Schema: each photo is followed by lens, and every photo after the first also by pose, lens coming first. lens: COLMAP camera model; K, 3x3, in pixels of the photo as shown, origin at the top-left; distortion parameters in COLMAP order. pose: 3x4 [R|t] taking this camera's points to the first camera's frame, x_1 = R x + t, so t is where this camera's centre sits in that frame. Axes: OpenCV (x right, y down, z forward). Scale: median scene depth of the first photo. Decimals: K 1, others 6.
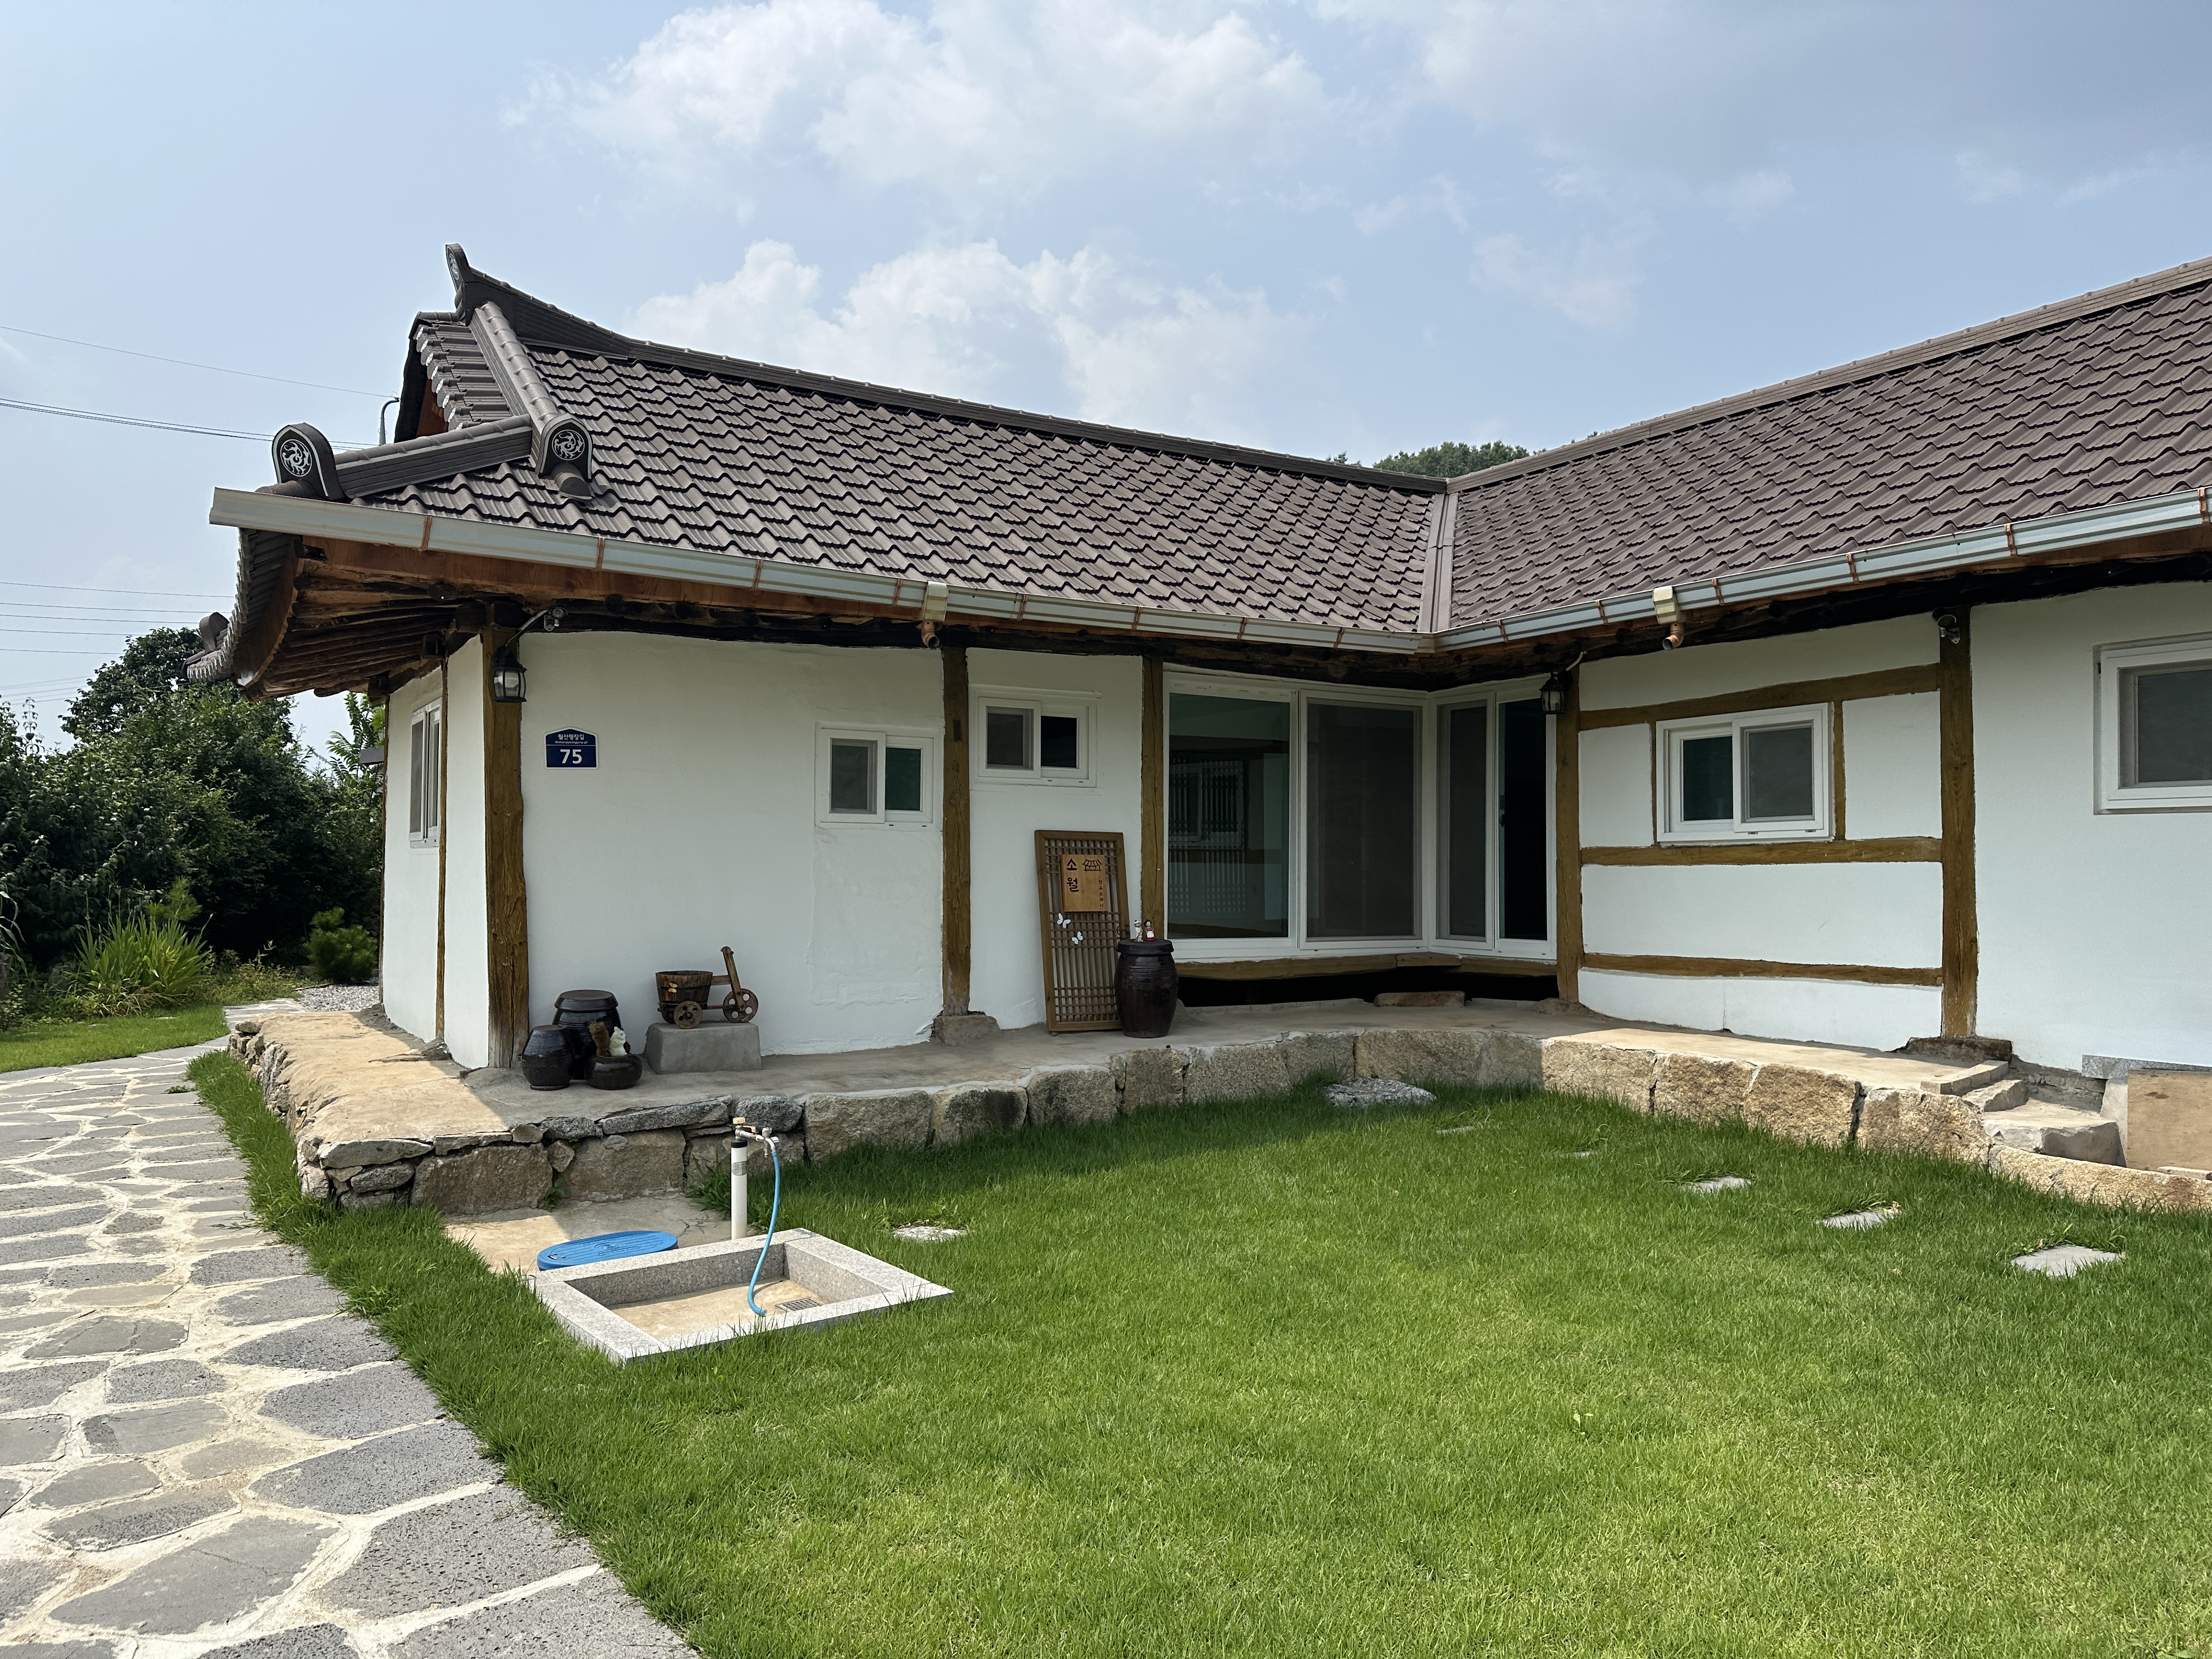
lens RADIAL K [[1503.8, 0, 1099.1], [0, 1503.8, 833.0], [0, 0, 1]] dist [0.100334, -0.162653]
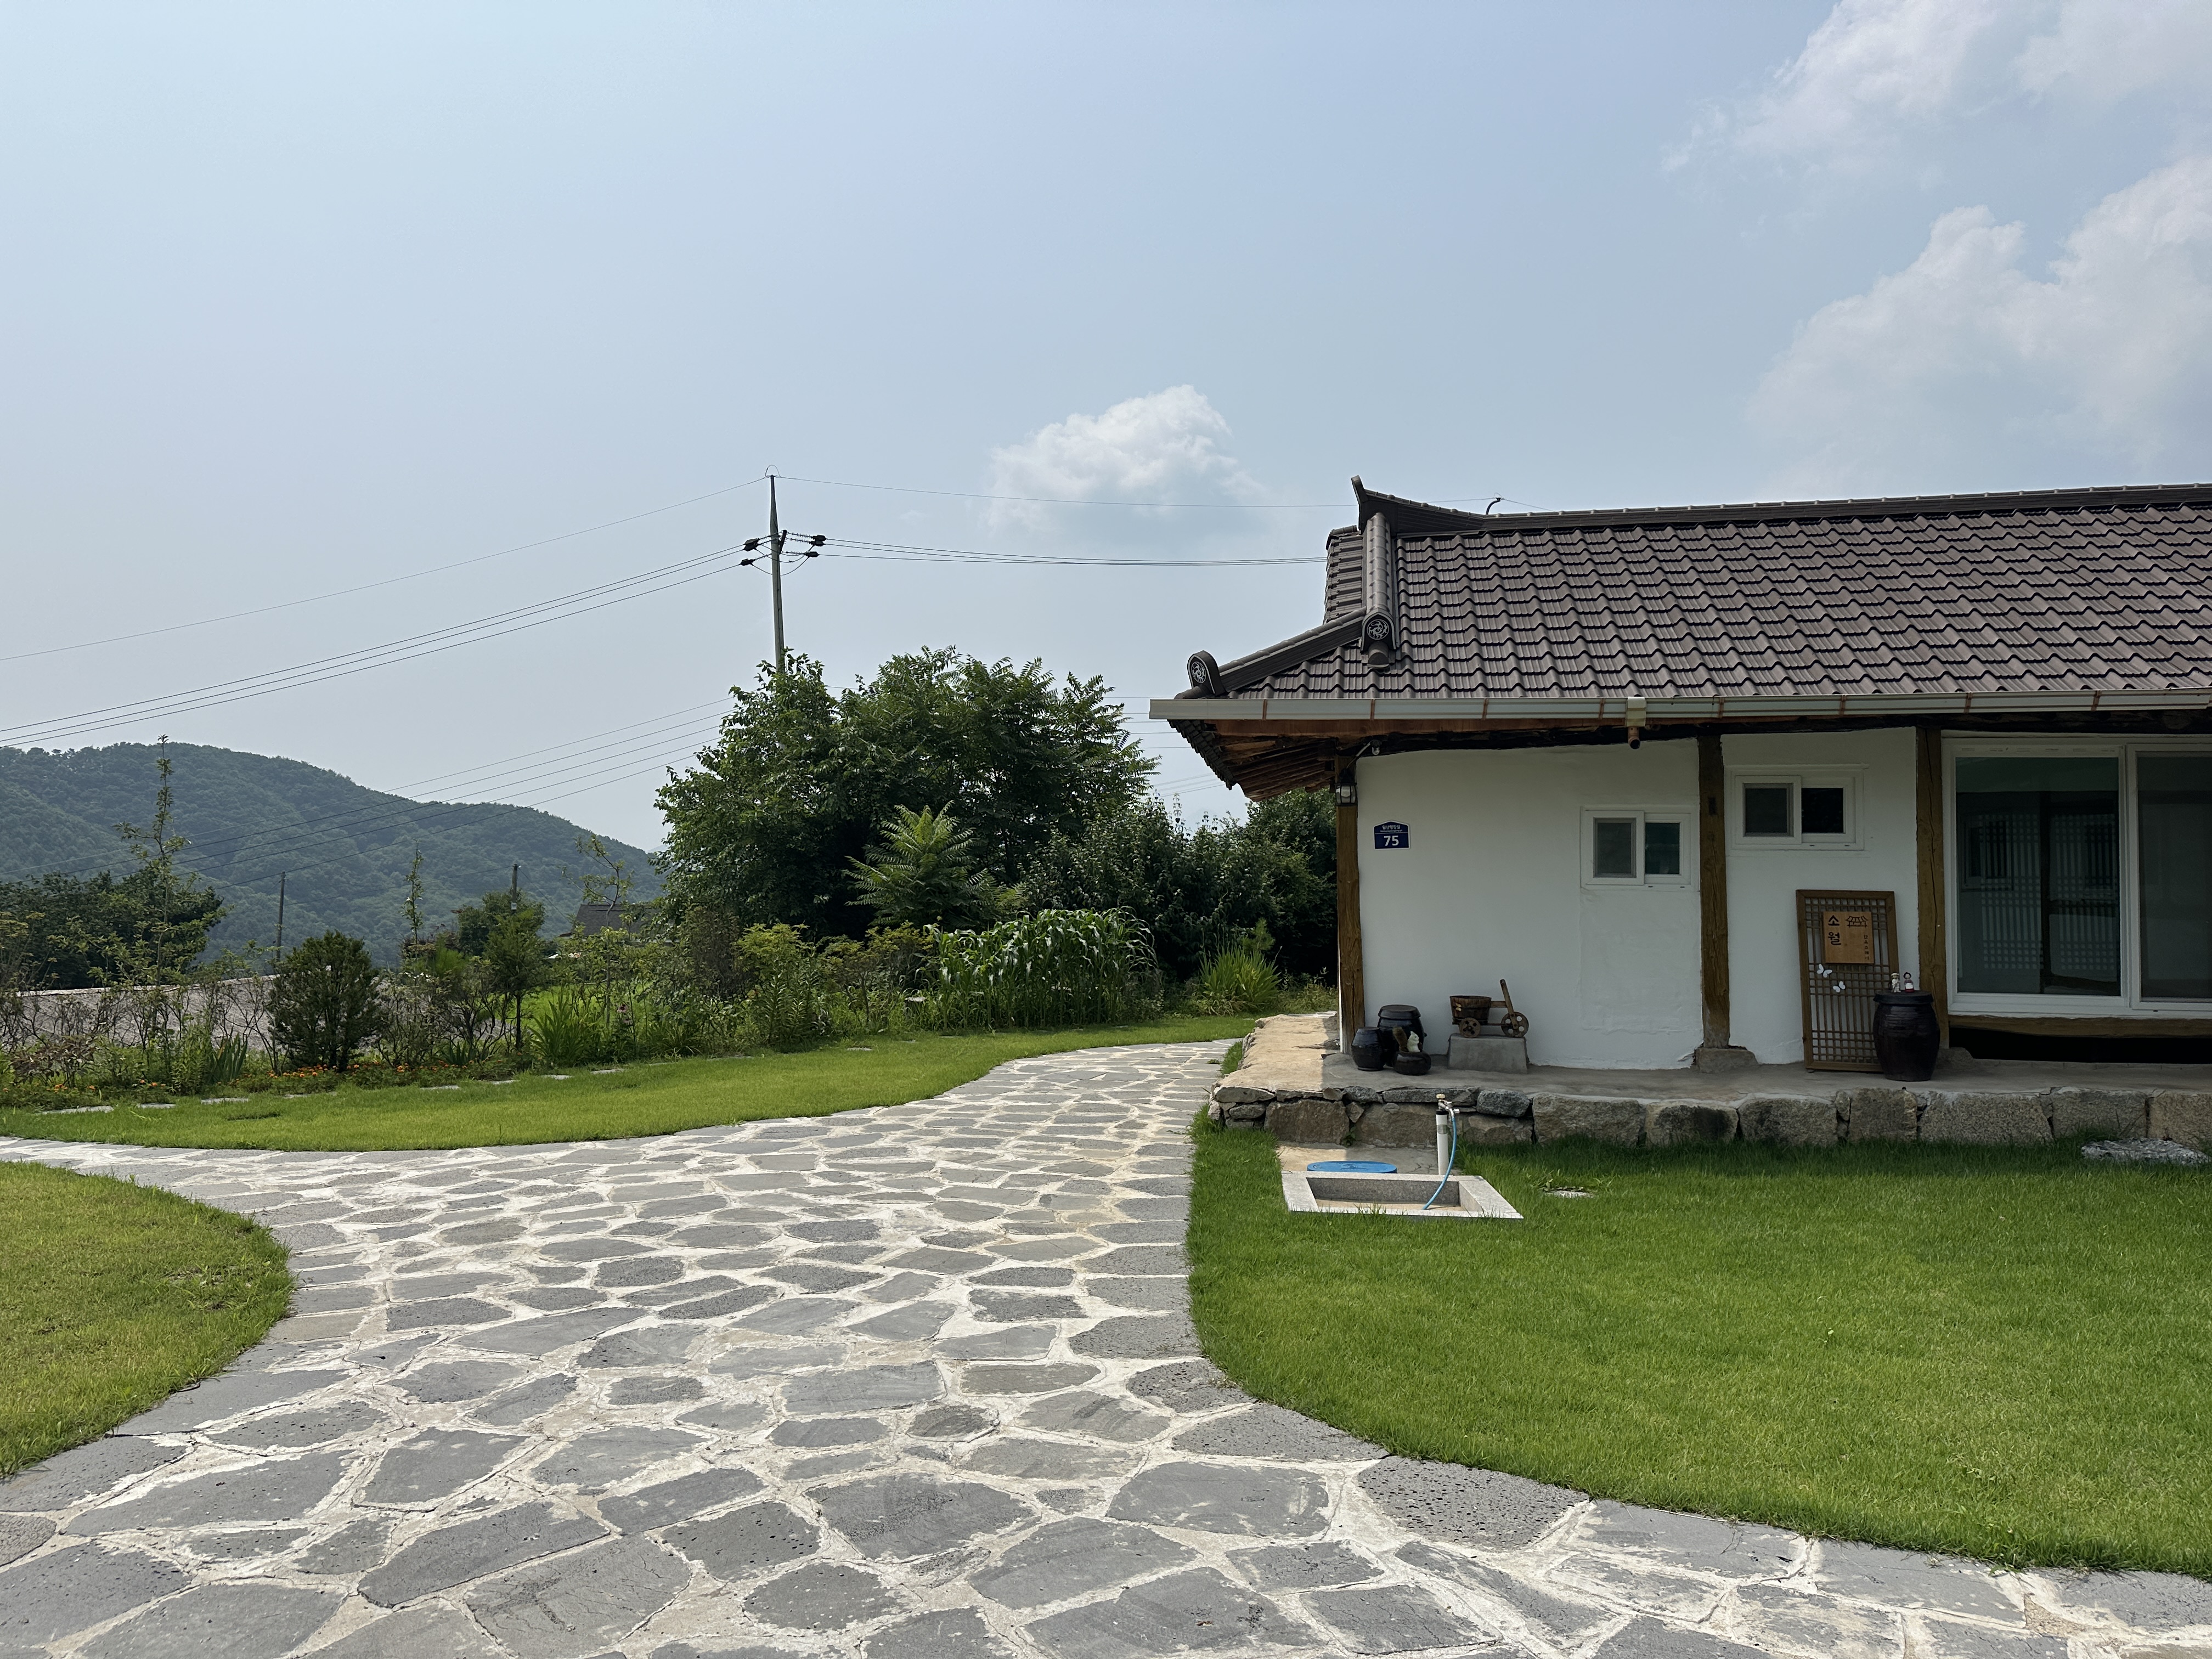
lens RADIAL K [[1503.8, 0, 1099.1], [0, 1503.8, 833.0], [0, 0, 1]] dist [0.100334, -0.162653]
pose [[0.745534, -0.026835, -0.665927, 0.353962], [0.008564, 0.999492, -0.030689, -0.014685], [0.666413, 0.017177, 0.745385, -0.218246]]
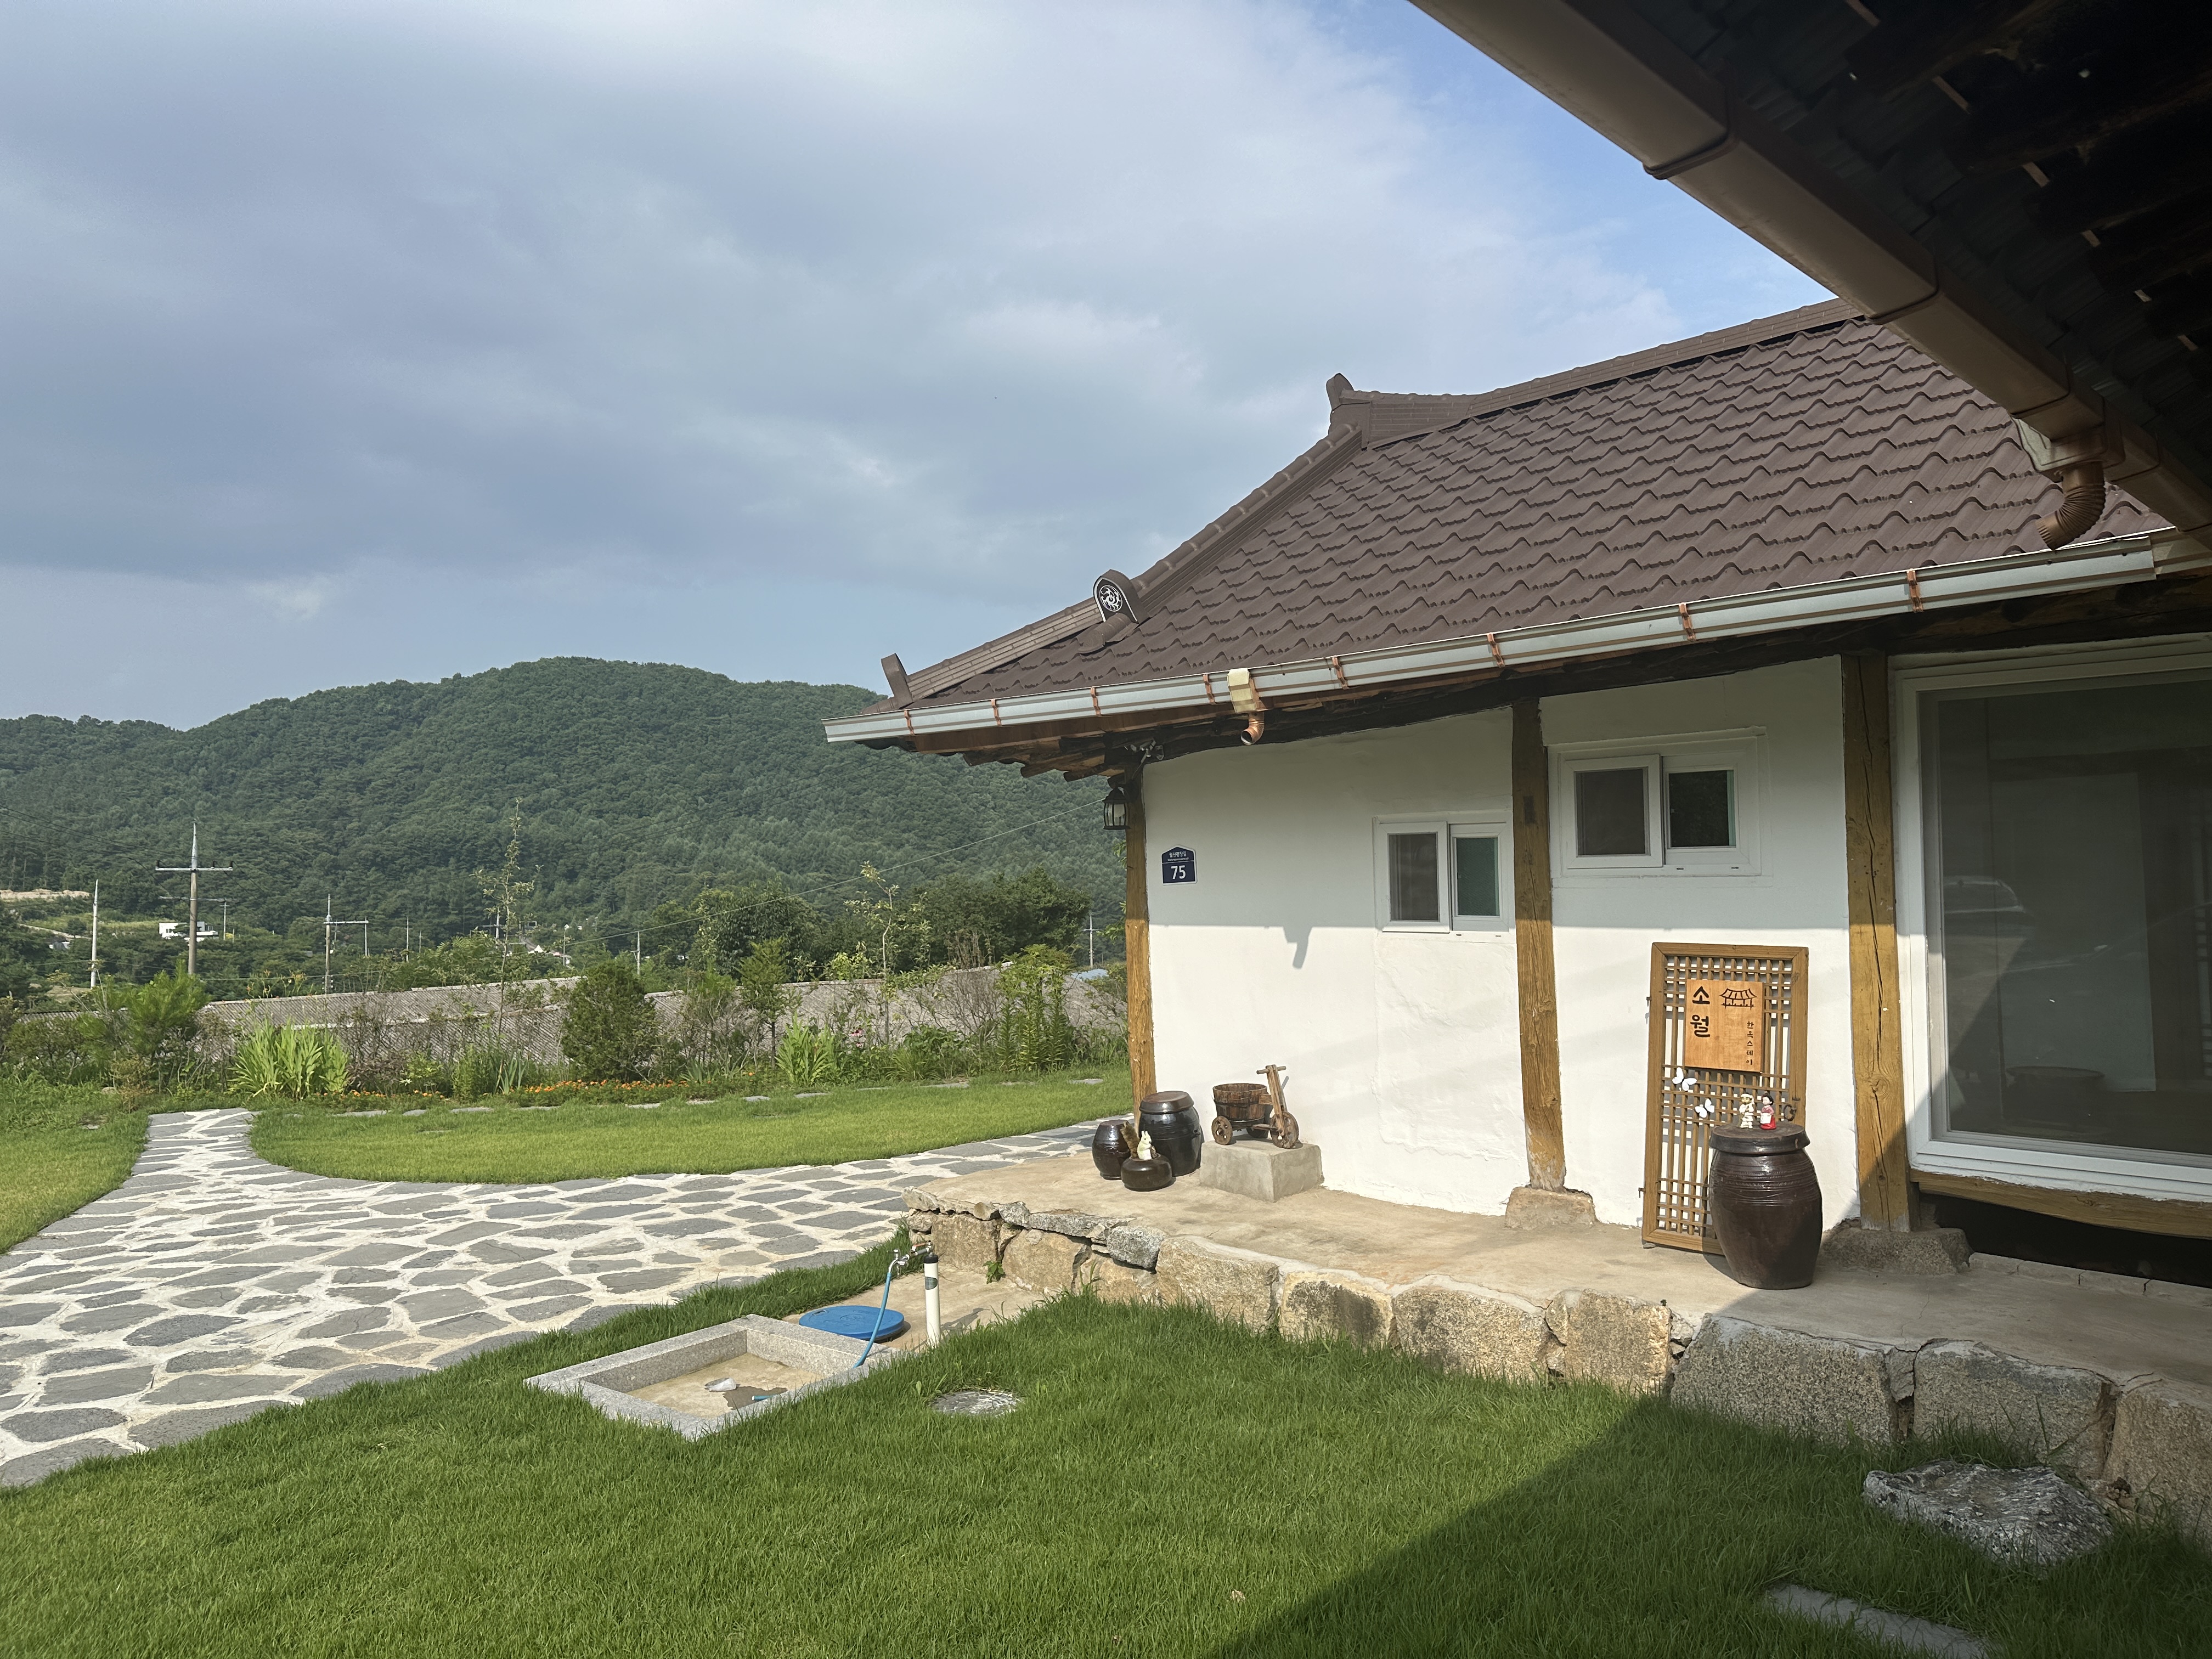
lens RADIAL K [[1539.1, 0, 1106.0], [0, 1539.1, 829.5], [0, 0, 1]] dist [0.094702, -0.092338]
pose [[0.244103, -0.039450, -0.968947, 0.630138], [0.037188, 0.998818, -0.031298, -0.043246], [0.969036, -0.028394, 0.245281, 0.622366]]
